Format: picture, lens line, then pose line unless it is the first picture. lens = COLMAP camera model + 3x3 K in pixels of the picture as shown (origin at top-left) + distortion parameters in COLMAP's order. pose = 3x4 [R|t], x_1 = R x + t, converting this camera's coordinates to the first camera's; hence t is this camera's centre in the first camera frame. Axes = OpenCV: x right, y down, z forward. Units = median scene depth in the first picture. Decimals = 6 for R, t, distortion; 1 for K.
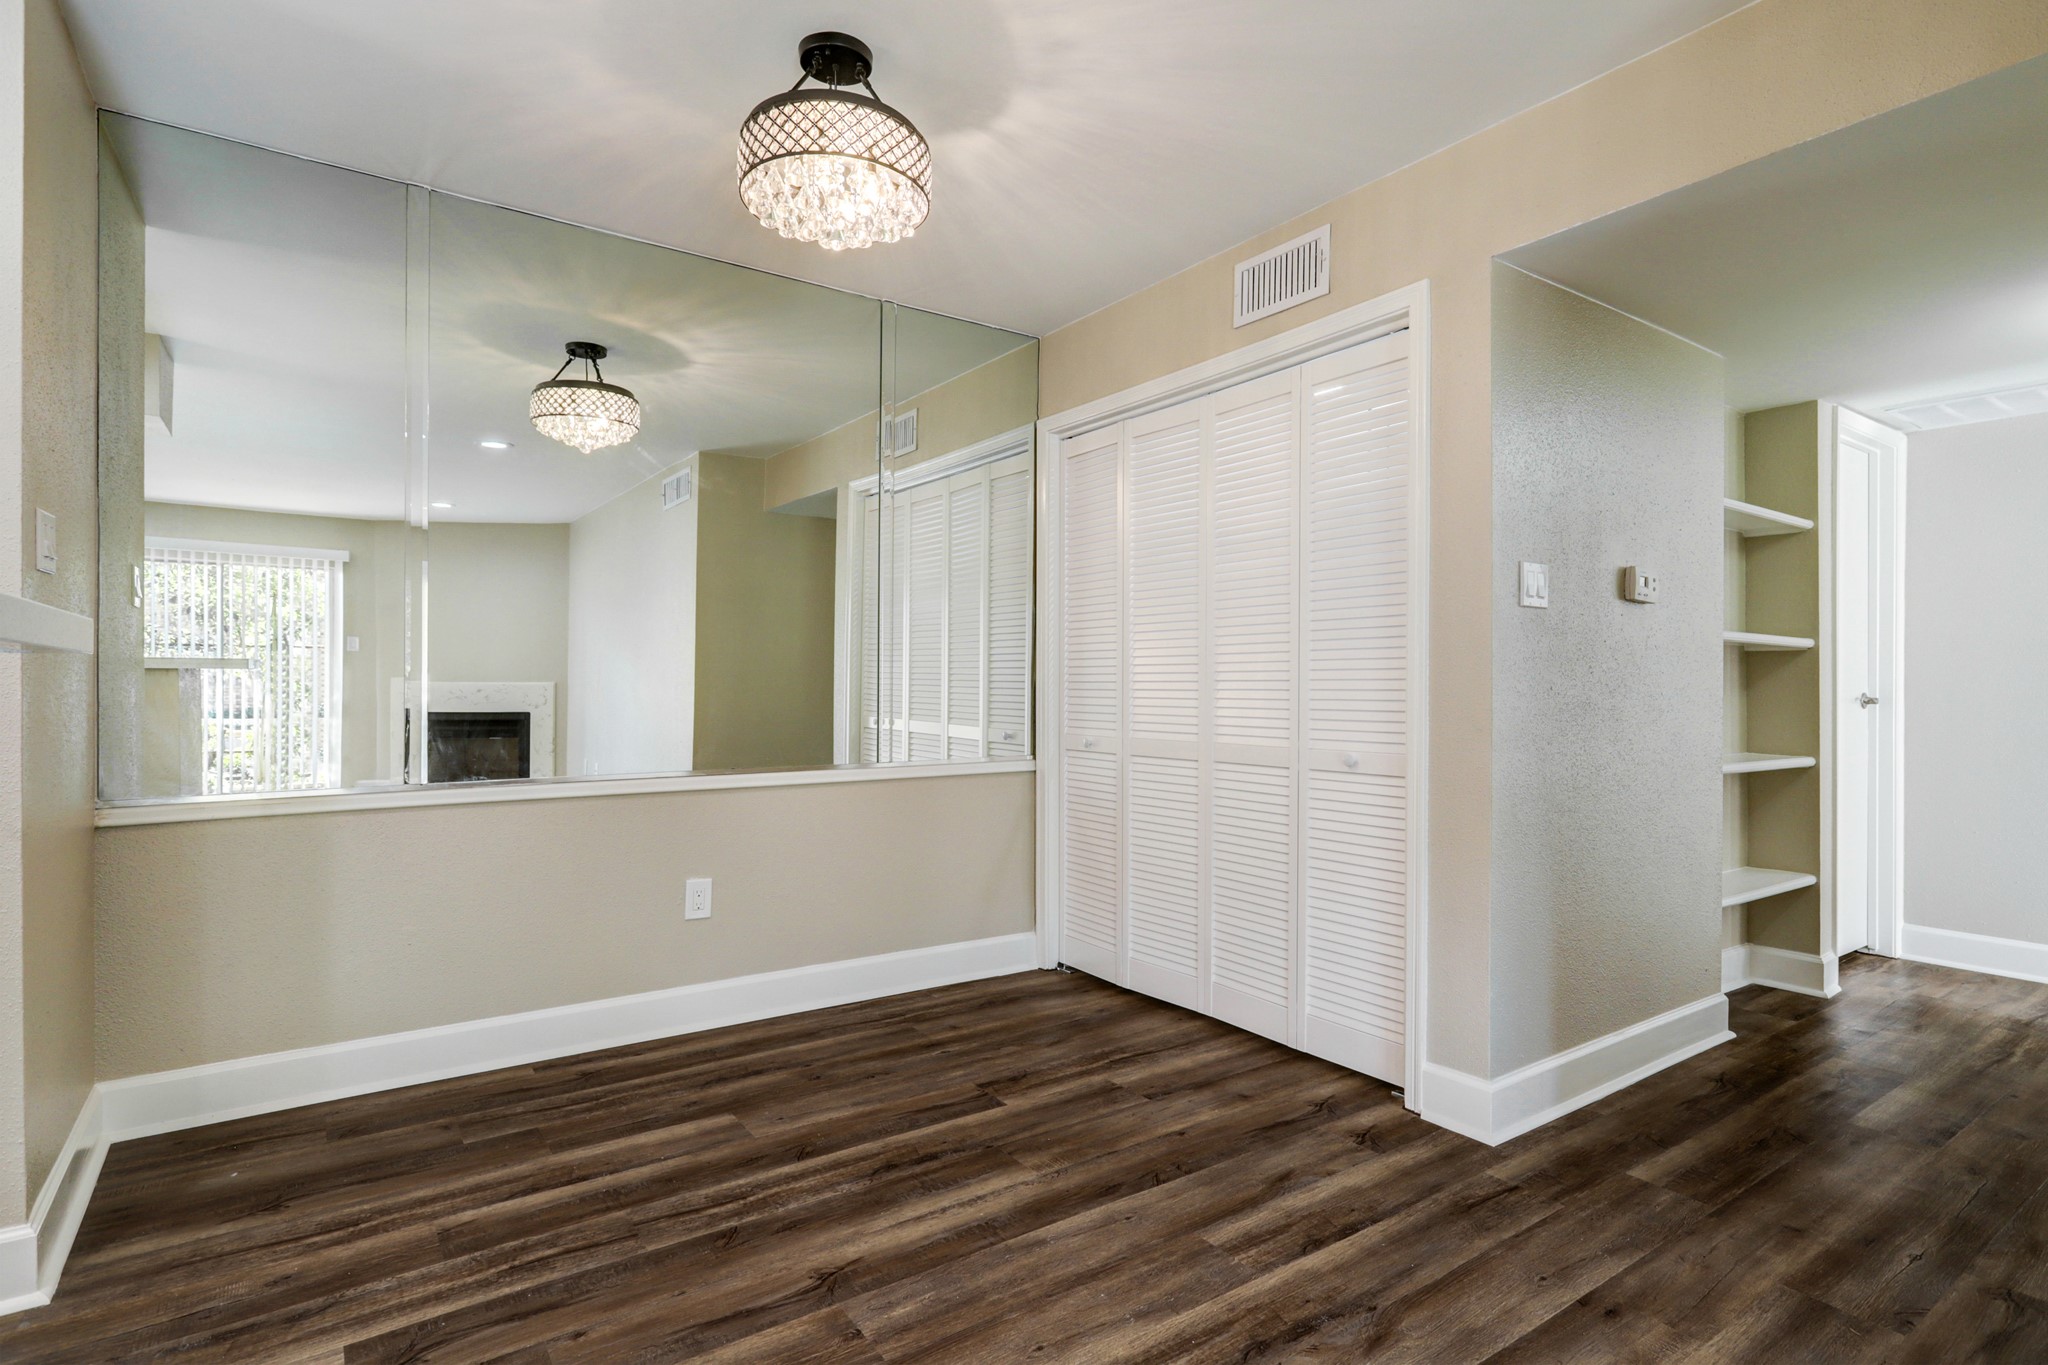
lens RADIAL K [[1038.5, 0, 999.8], [0, 1038.5, 687.5], [0, 0, 1]] dist [-0.000661, 0.001201]
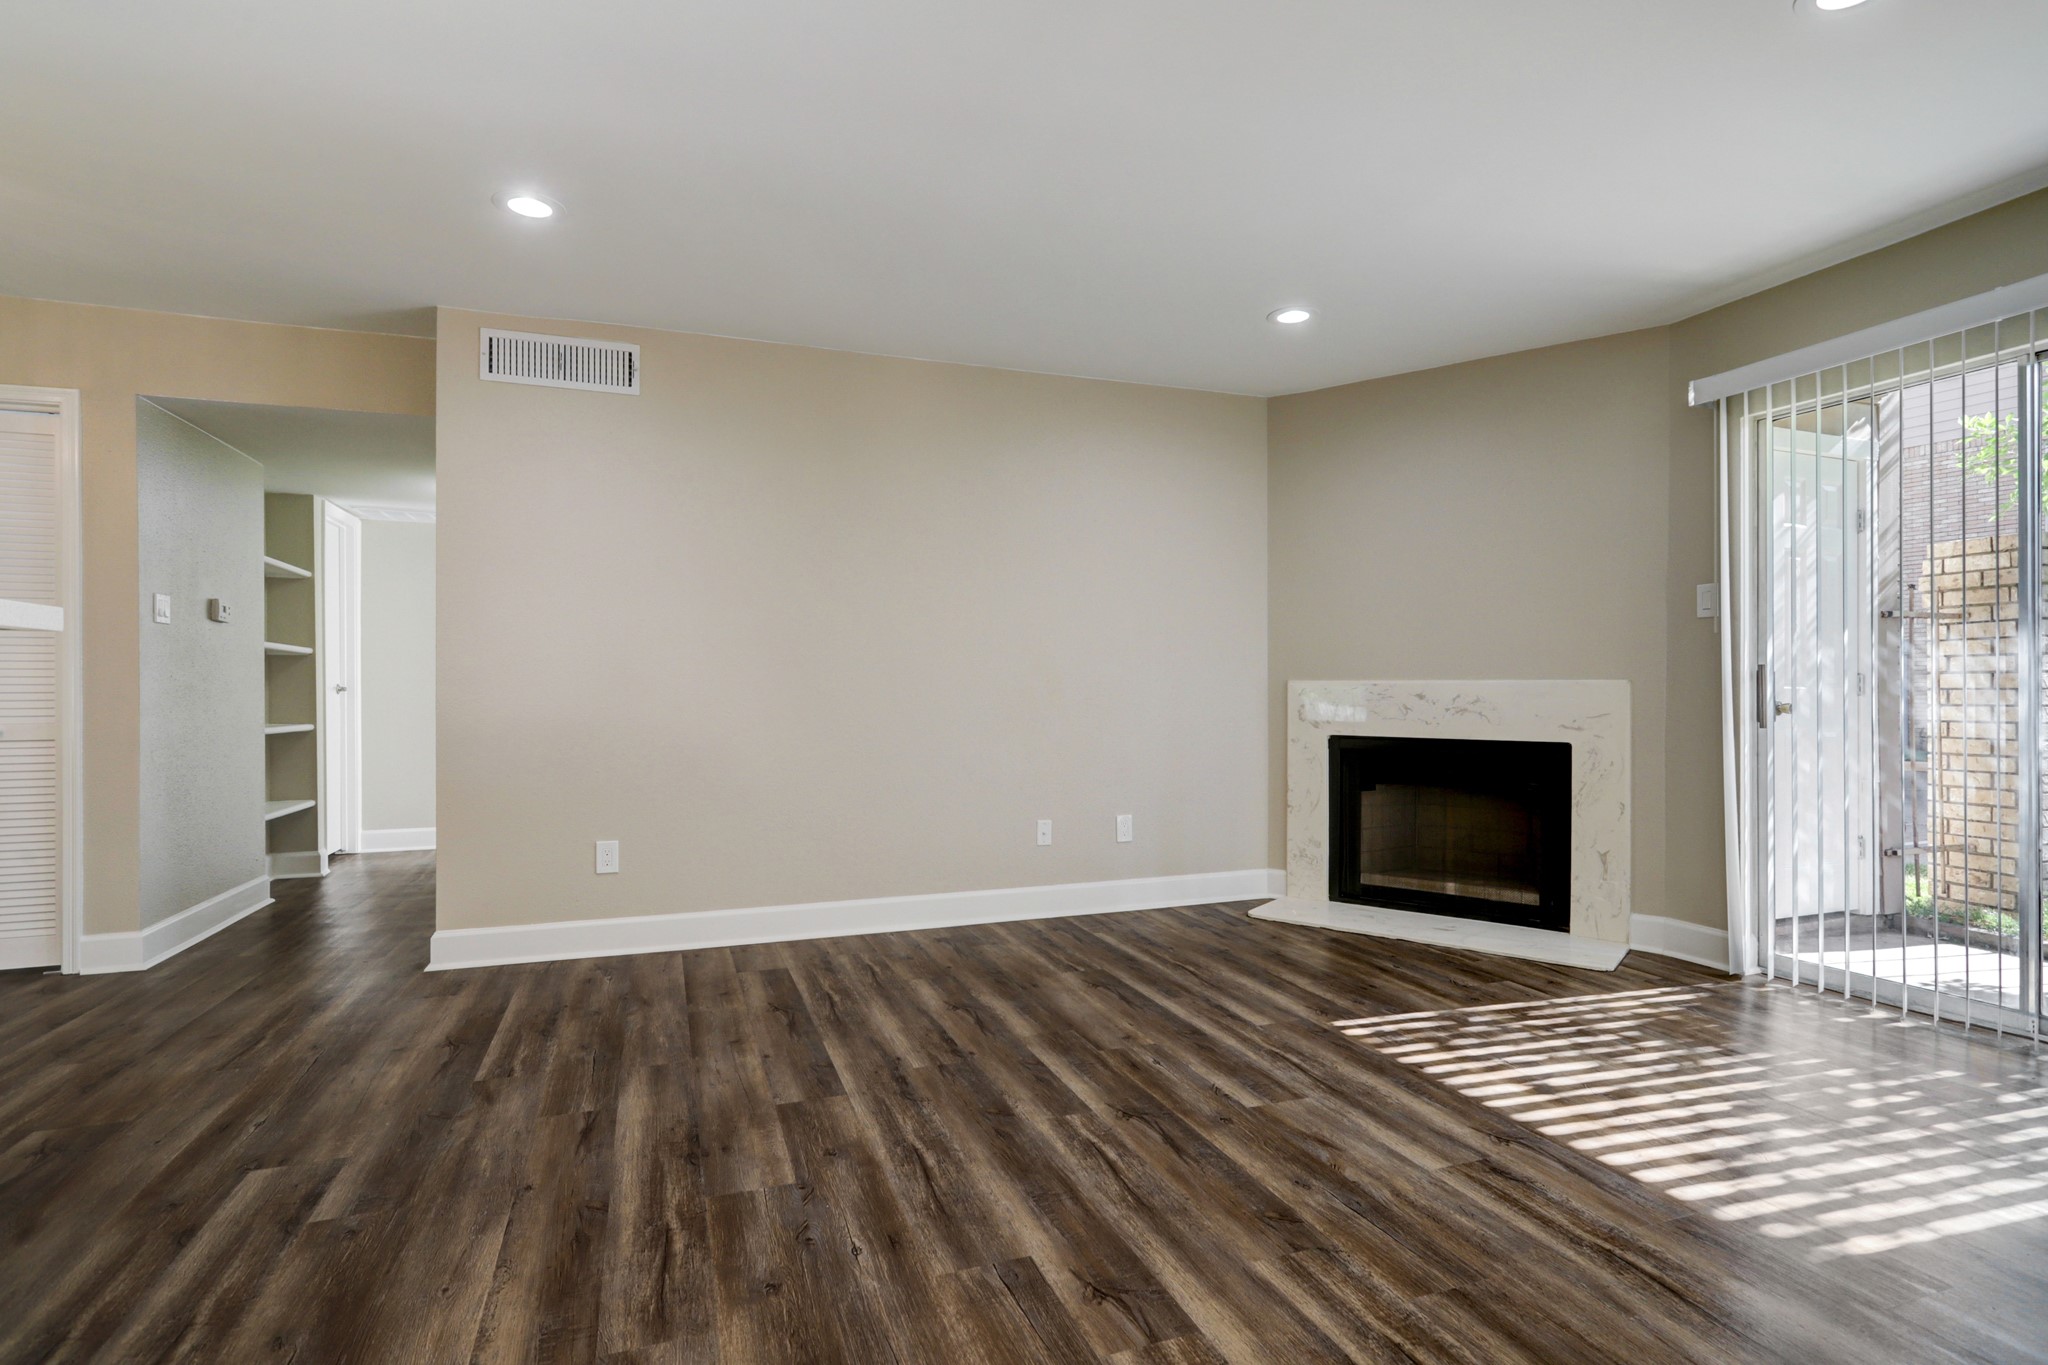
lens RADIAL K [[1038.5, 0, 999.8], [0, 1038.5, 687.5], [0, 0, 1]] dist [-0.000661, 0.001201]
pose [[0.283776, -0.004504, 0.958880, -0.414786], [0.008072, 0.999965, 0.002308, 0.016867], [-0.958857, 0.007085, 0.283802, -0.427550]]
